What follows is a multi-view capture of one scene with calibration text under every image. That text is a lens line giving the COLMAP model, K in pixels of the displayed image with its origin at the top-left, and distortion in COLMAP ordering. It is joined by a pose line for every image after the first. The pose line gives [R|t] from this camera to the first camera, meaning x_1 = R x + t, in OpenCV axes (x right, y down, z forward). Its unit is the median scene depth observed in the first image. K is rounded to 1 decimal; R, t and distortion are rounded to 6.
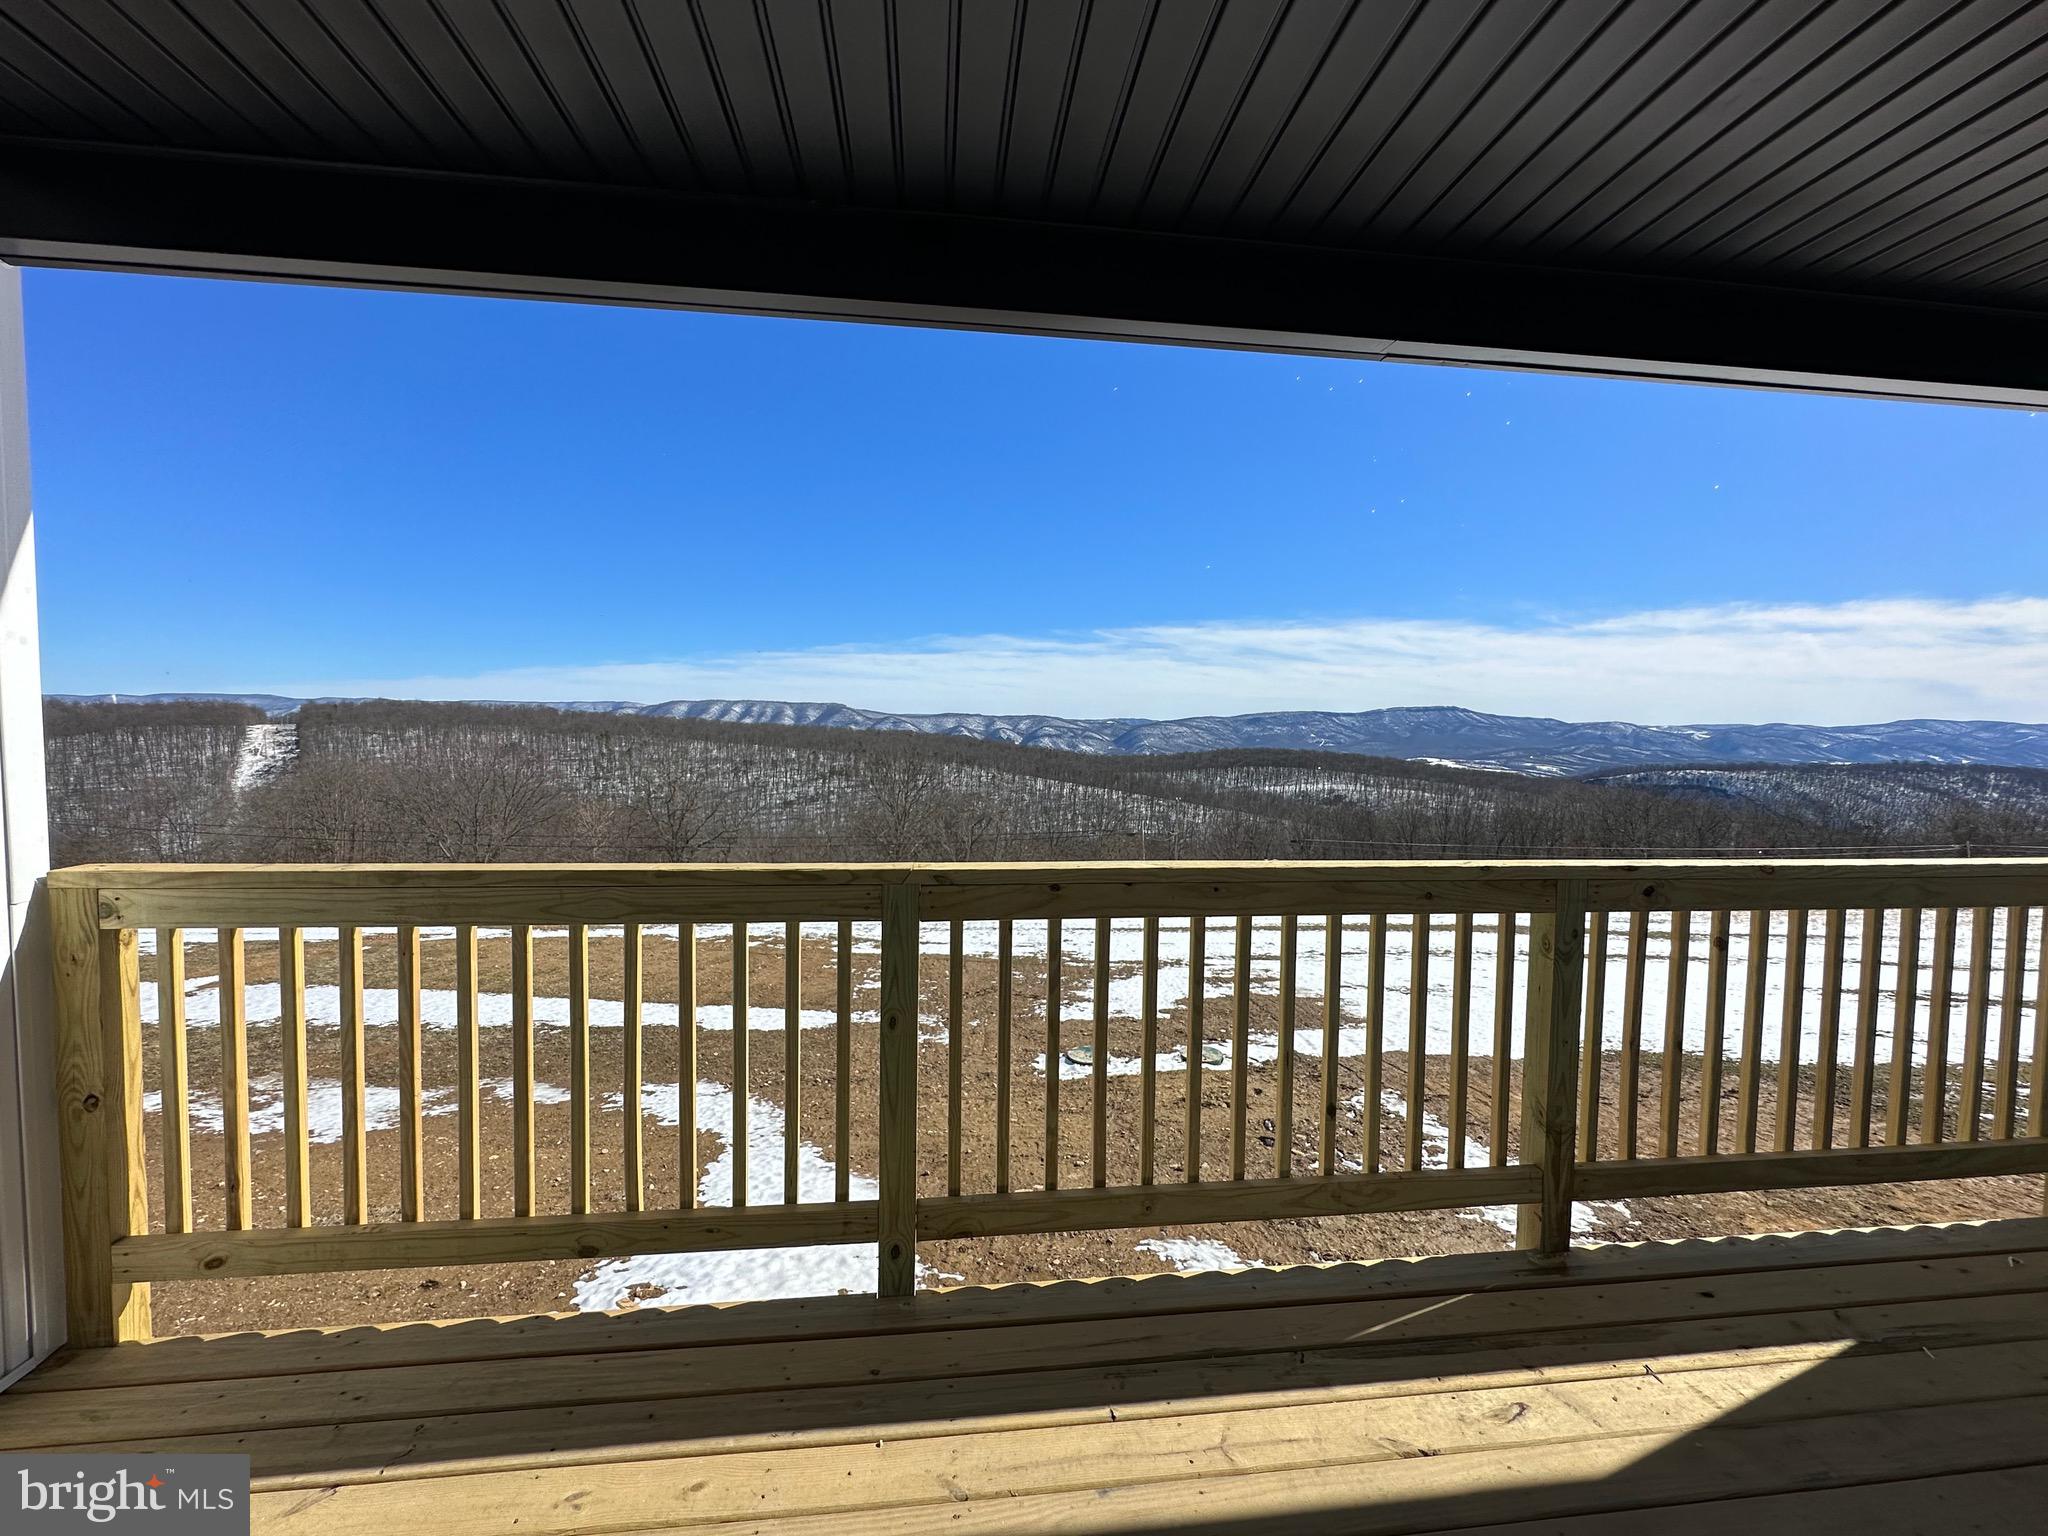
lens RADIAL K [[816.2, 0, 1021.9], [0, 816.2, 770.9], [0, 0, 1]] dist [-0.004413, 0.000922]
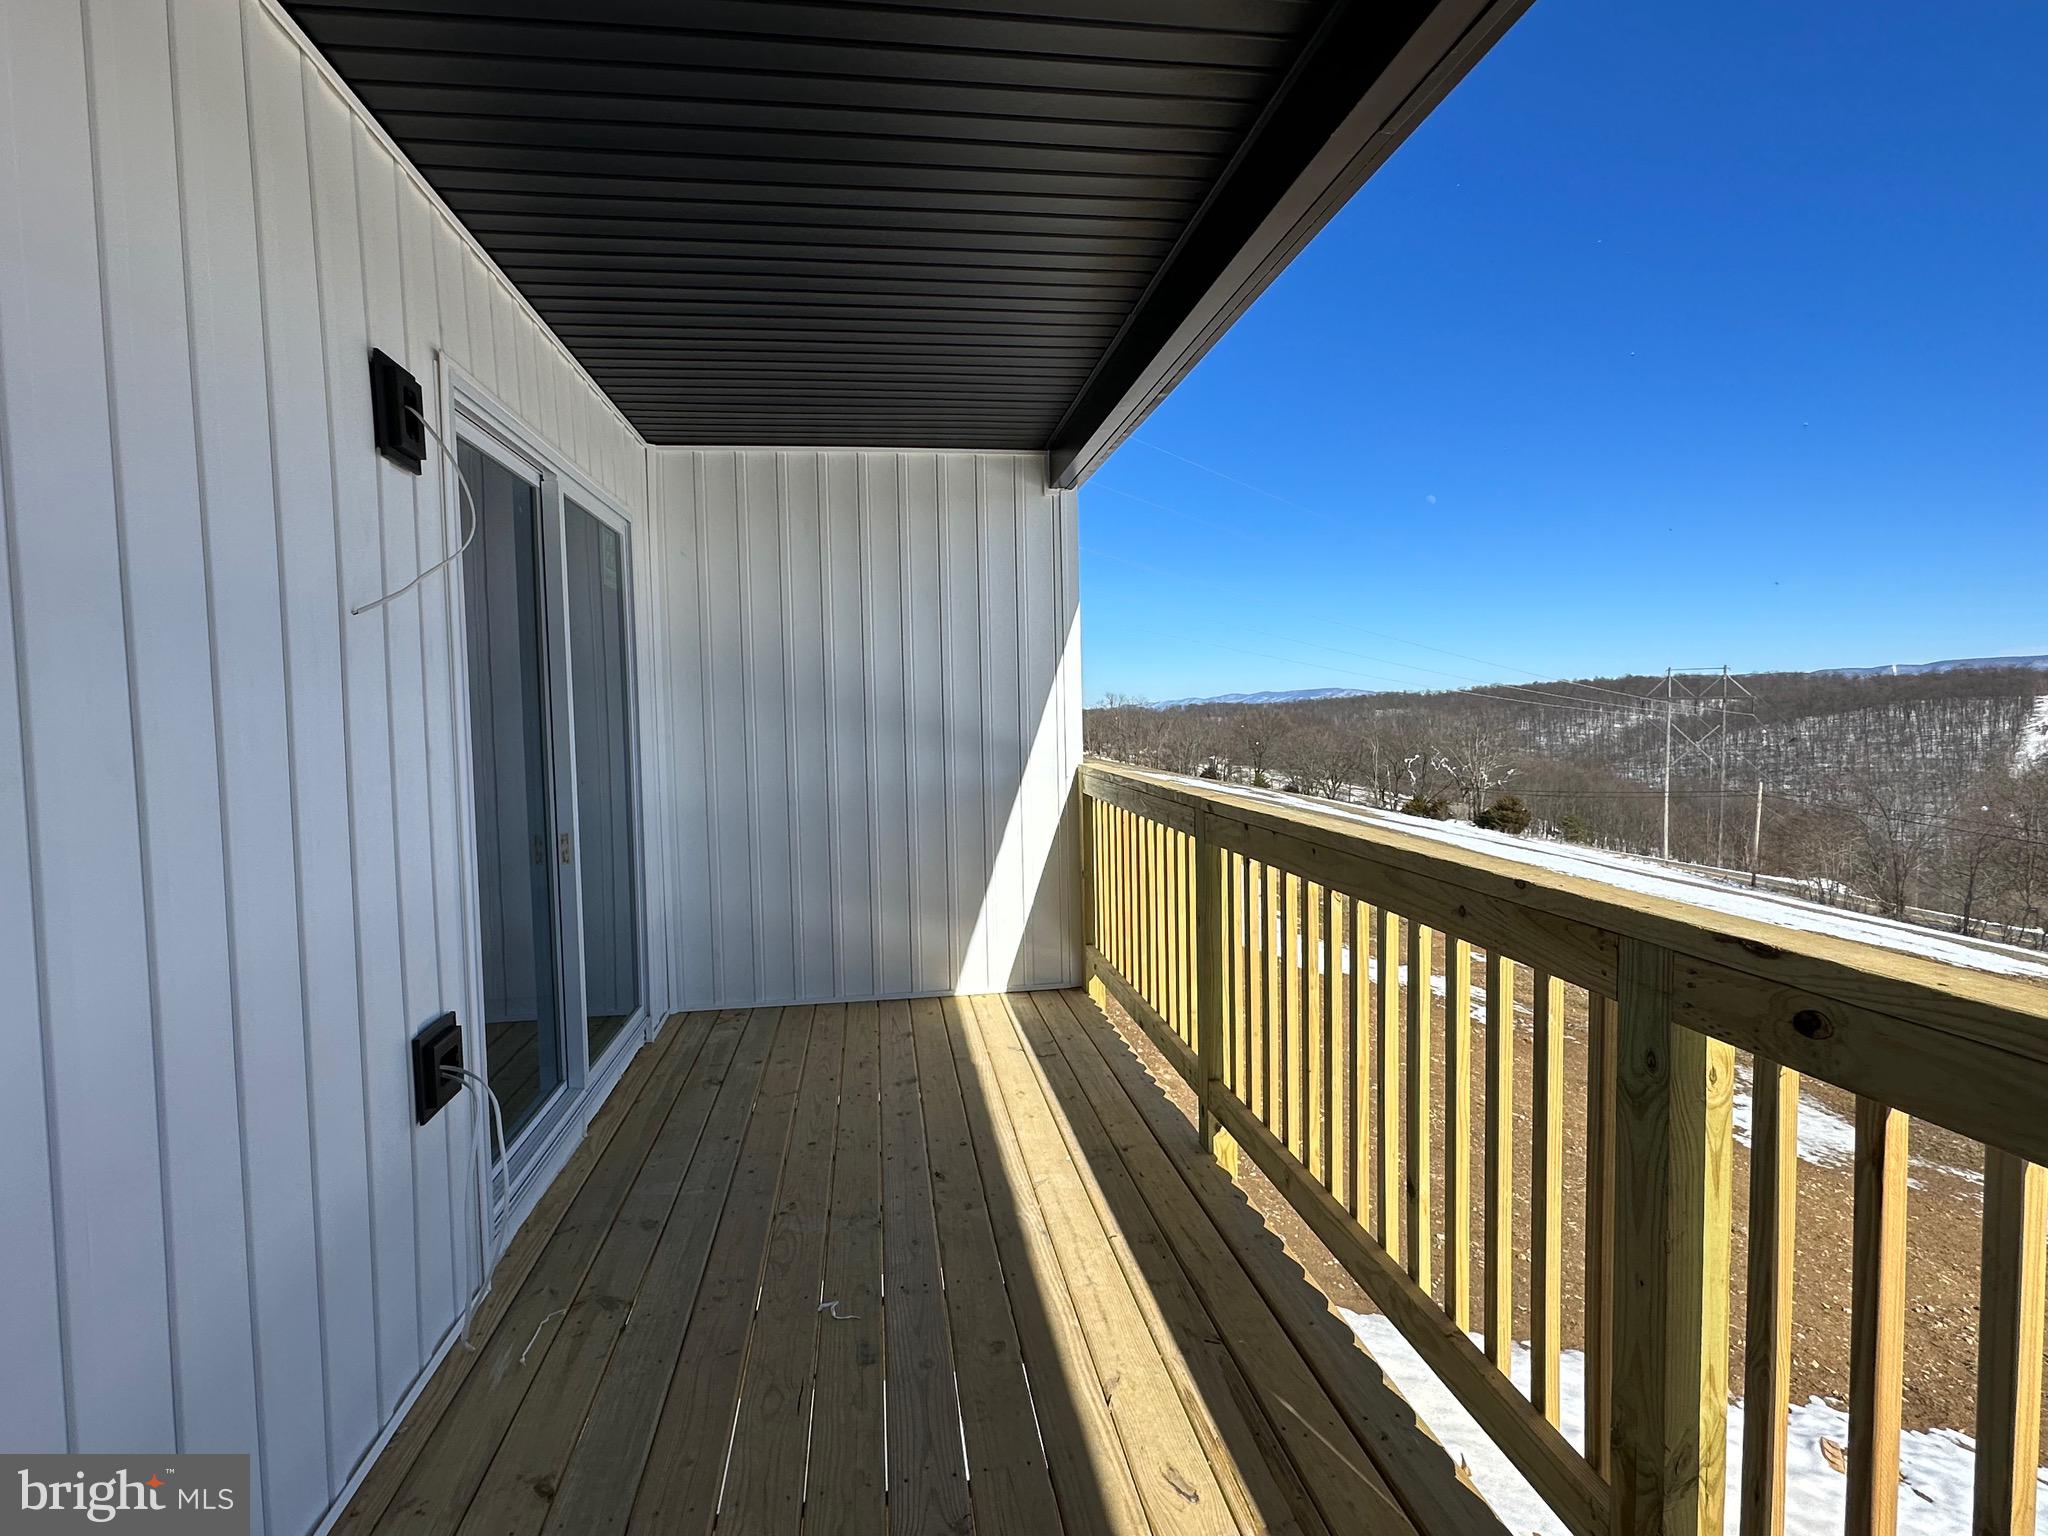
lens RADIAL K [[1034.7, 0, 1026.3], [0, 1034.7, 768.2], [0, 0, 1]] dist [-0.003834, 0.000092]
pose [[0.034567, 0.041305, -0.998548, 0.113746], [-0.027139, 0.998816, 0.040377, 0.001602], [0.999034, 0.025704, 0.035648, 0.055619]]
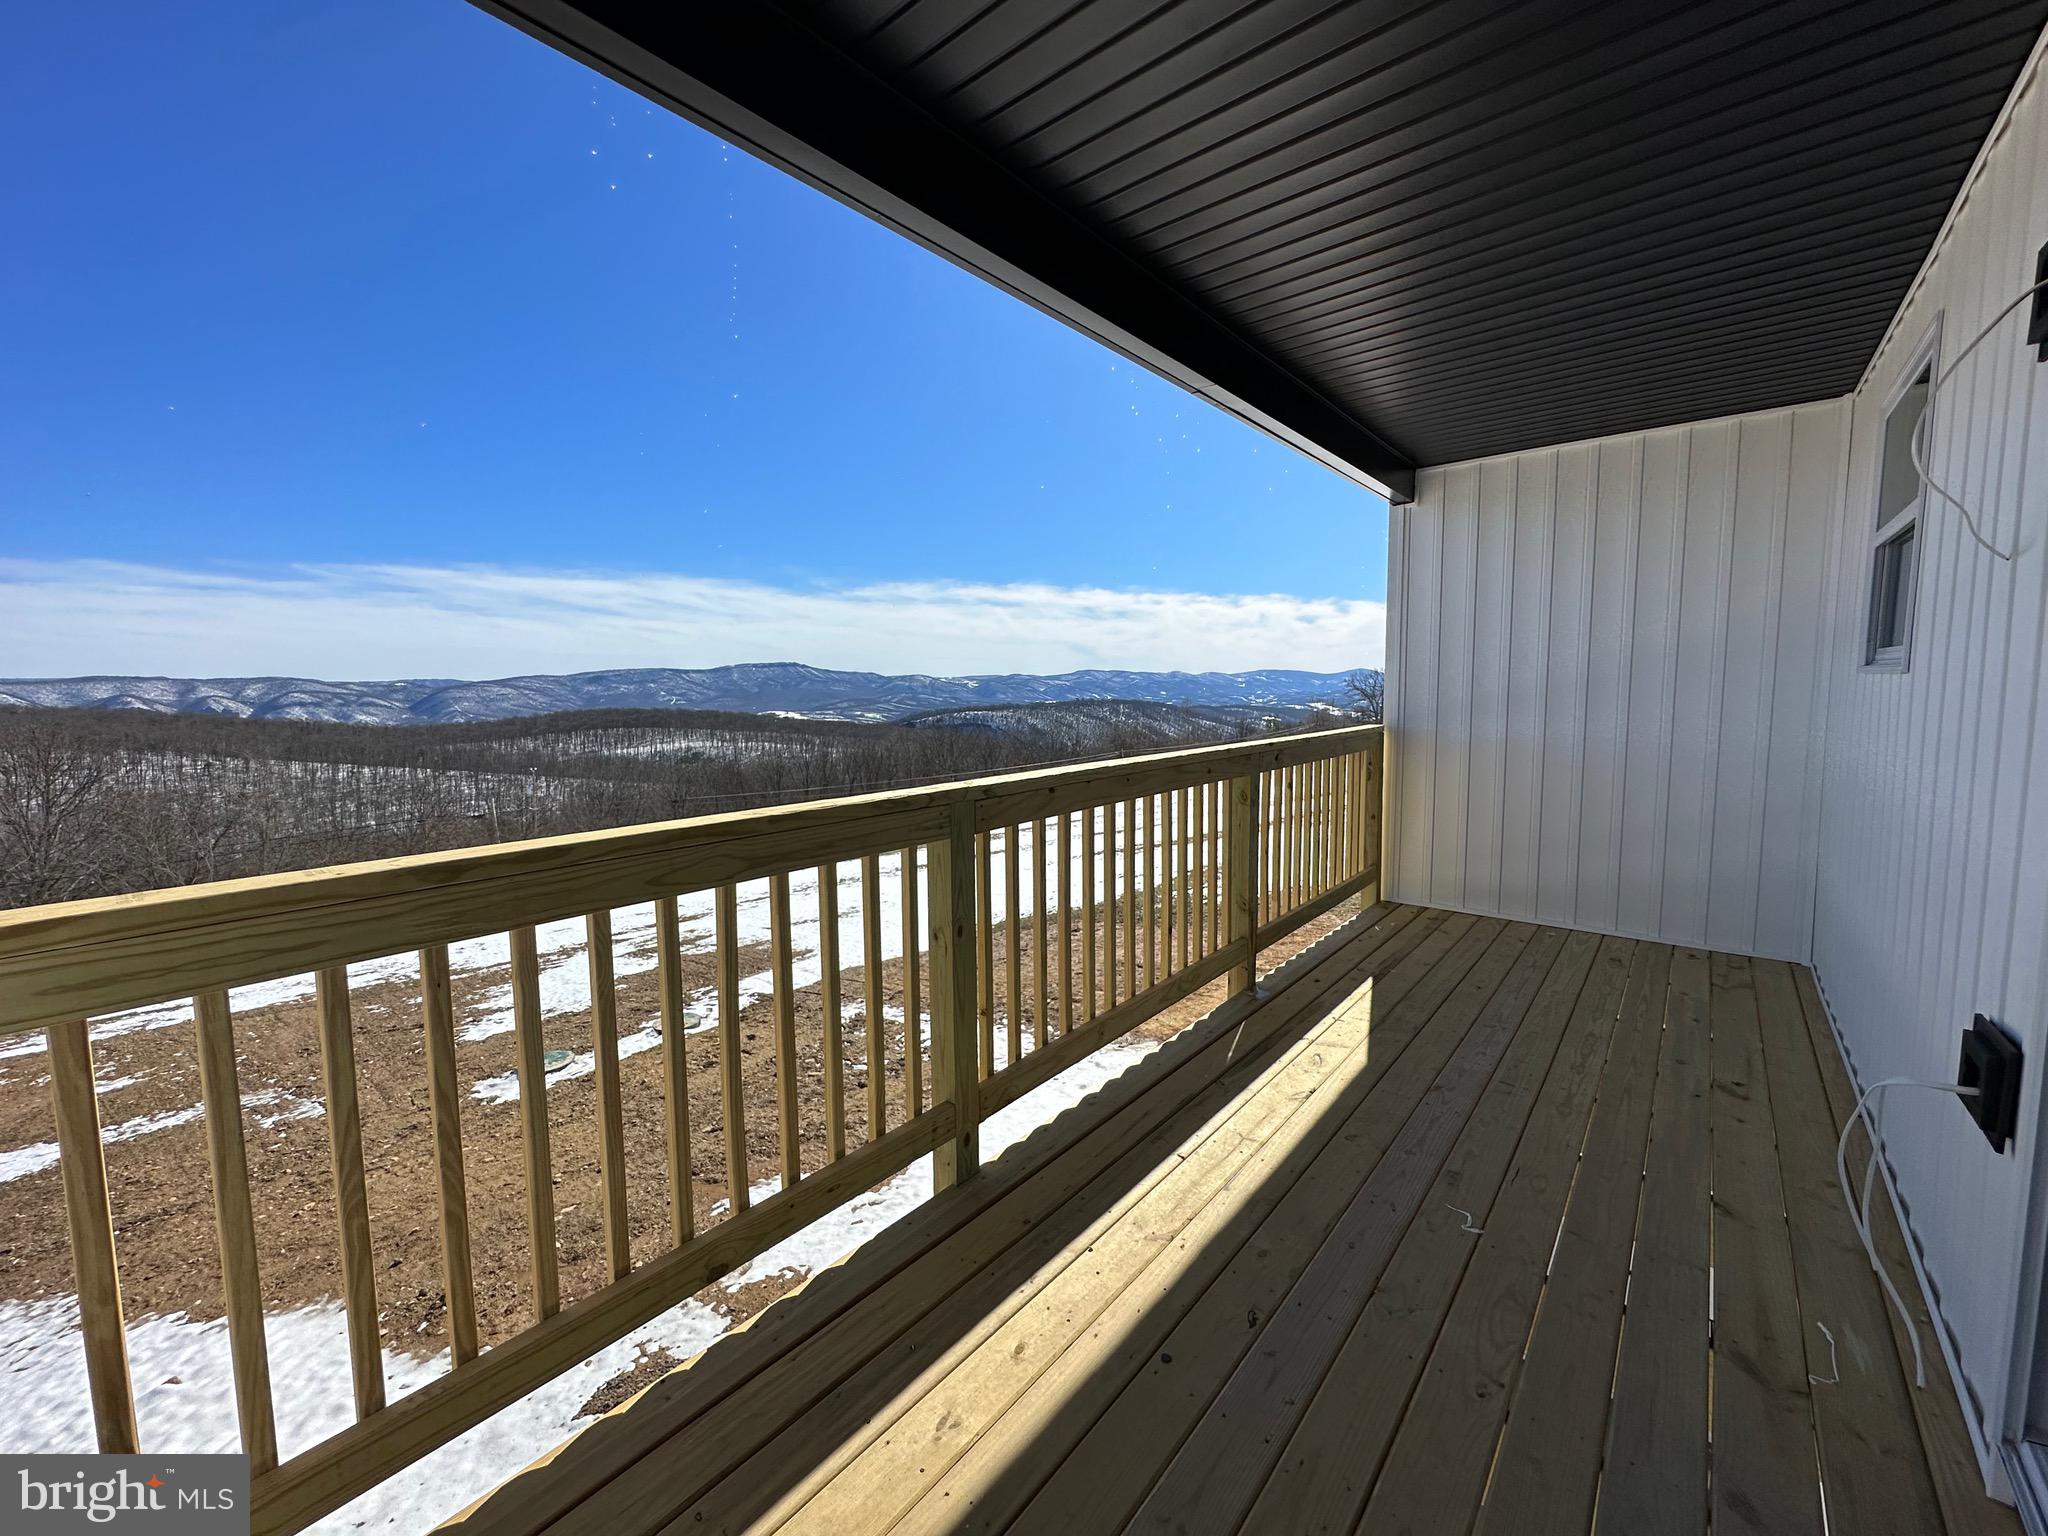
lens RADIAL K [[816.2, 0, 1025.9], [0, 816.2, 768.8], [0, 0, 1]] dist [-0.004413, 0.000922]
pose [[0.724890, -0.093069, 0.682548, -0.082947], [0.058784, 0.995574, 0.073321, 0.002278], [-0.686352, -0.013027, 0.727153, 0.016563]]
